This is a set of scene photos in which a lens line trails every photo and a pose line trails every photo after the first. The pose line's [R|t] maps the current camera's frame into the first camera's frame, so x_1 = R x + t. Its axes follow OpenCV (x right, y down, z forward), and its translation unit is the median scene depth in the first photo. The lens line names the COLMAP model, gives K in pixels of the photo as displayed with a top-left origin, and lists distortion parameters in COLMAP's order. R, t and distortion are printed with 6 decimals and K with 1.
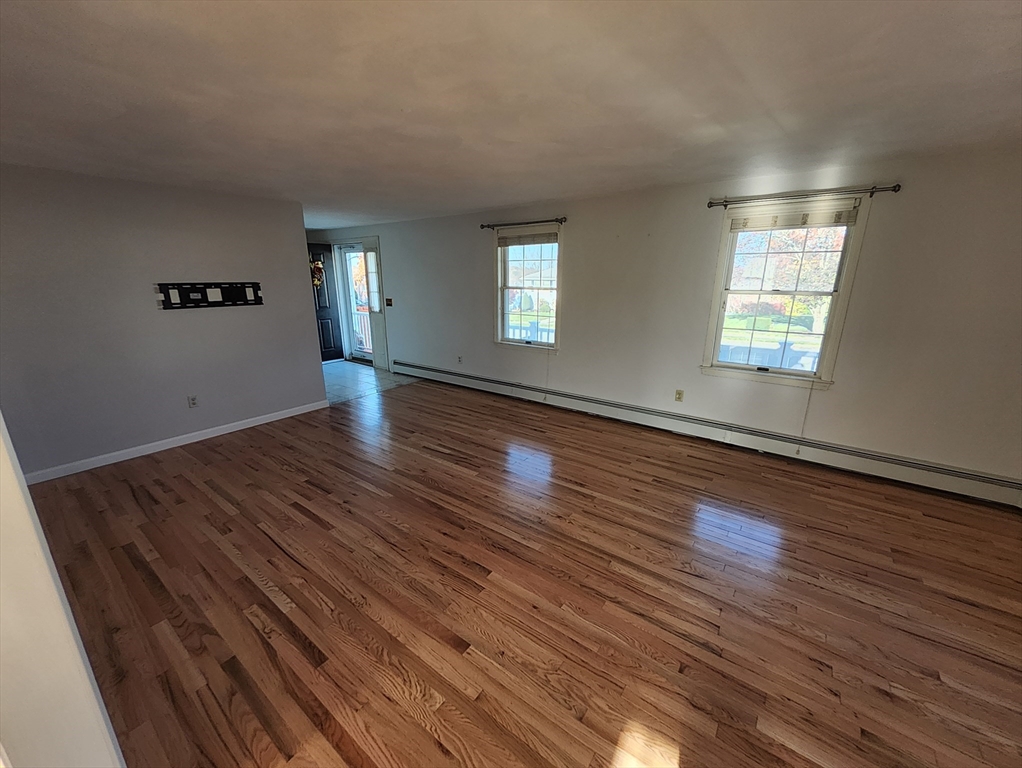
lens RADIAL K [[402.1, 0, 507.4], [0, 402.1, 388.7], [0, 0, 1]] dist [0.019480, -0.011252]
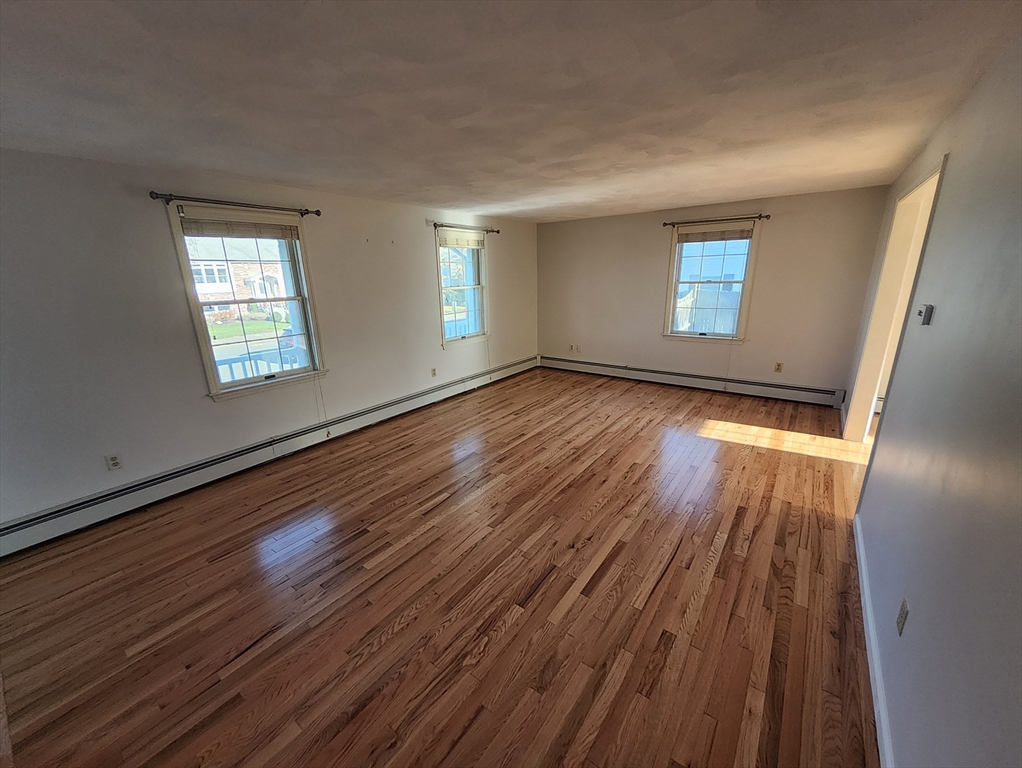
lens RADIAL K [[402.1, 0, 507.4], [0, 402.1, 388.7], [0, 0, 1]] dist [0.019480, -0.011252]
pose [[-0.004306, -0.276089, 0.961122, -1.090040], [0.293620, 0.918417, 0.265137, -0.275287], [-0.955913, 0.283346, 0.077110, 0.948178]]
